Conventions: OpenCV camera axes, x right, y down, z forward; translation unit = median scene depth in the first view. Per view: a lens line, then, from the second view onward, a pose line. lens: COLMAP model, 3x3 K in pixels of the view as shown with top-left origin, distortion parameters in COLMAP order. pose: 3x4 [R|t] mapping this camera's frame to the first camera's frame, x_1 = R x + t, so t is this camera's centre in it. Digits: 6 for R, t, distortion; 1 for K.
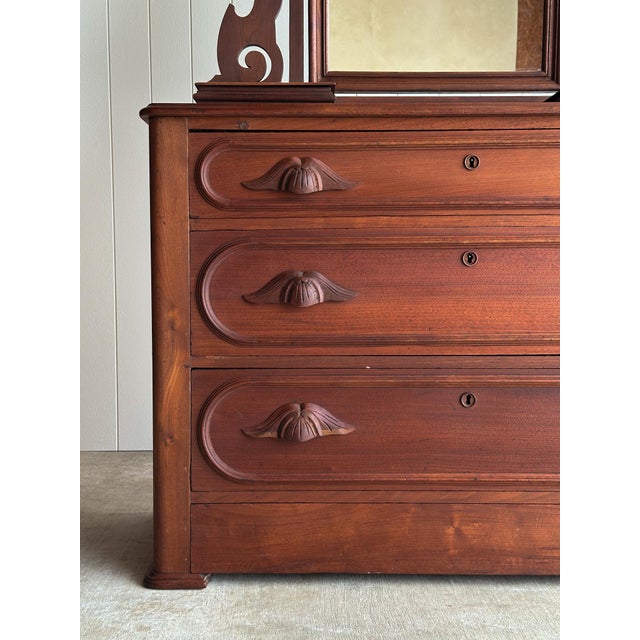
lens RADIAL K [[888.3, 0, 320.0], [0, 888.3, 320.0], [0, 0, 1]] dist [0.130799, -0.059596]
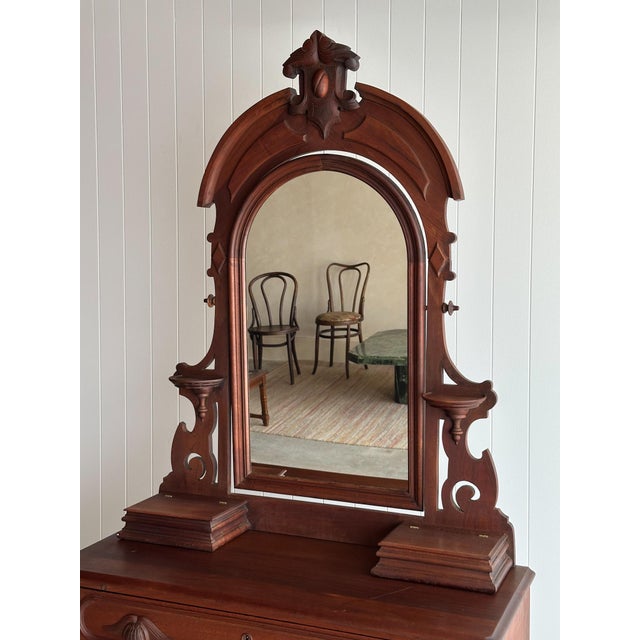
lens RADIAL K [[888.3, 0, 320.0], [0, 888.3, 320.0], [0, 0, 1]] dist [0.130799, -0.059596]
pose [[0.921471, 0.033813, -0.386972, 0.766446], [-0.034326, 0.999395, 0.005587, -0.656126], [0.386927, 0.008135, 0.922074, -0.198322]]
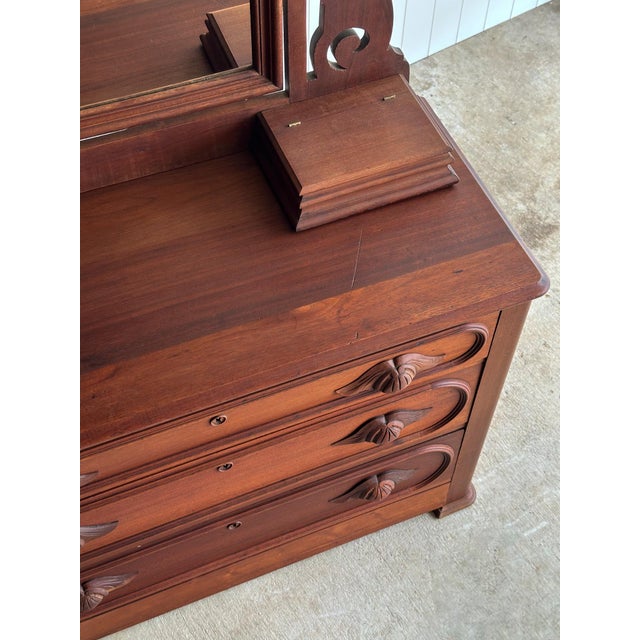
lens RADIAL K [[901.3, 0, 322.6], [0, 901.3, 313.2], [0, 0, 1]] dist [0.133297, -0.063384]
pose [[0.932286, -0.286616, 0.220668, 0.096170], [0.008541, 0.627320, 0.778715, -0.950358], [-0.361622, -0.724100, 0.587289, 0.496846]]
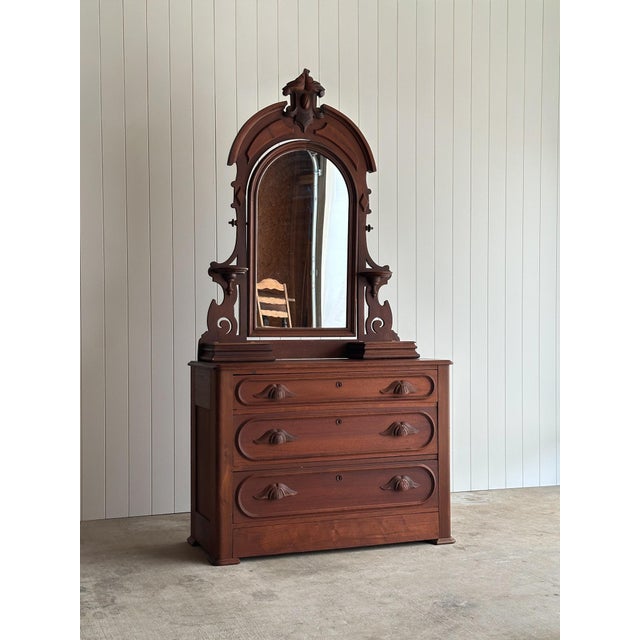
lens RADIAL K [[920.4, 0, 310.0], [0, 920.4, 336.4], [0, 0, 1]] dist [0.184495, -0.004152]
pose [[0.939326, -0.007923, 0.342935, -0.811061], [0.026849, 0.998364, -0.050477, -0.181078], [-0.341974, 0.056622, 0.938002, -1.456057]]
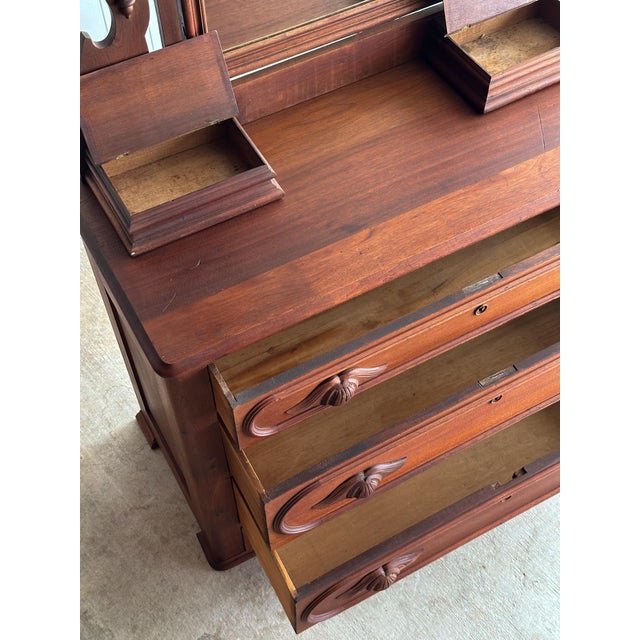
lens RADIAL K [[888.3, 0, 320.0], [0, 888.3, 320.0], [0, 0, 1]] dist [0.130799, -0.059596]
pose [[0.879494, -0.390578, 0.271916, -0.279567], [0.046073, 0.638556, 0.768195, -0.961396], [-0.473674, -0.663096, 0.579601, 0.411070]]
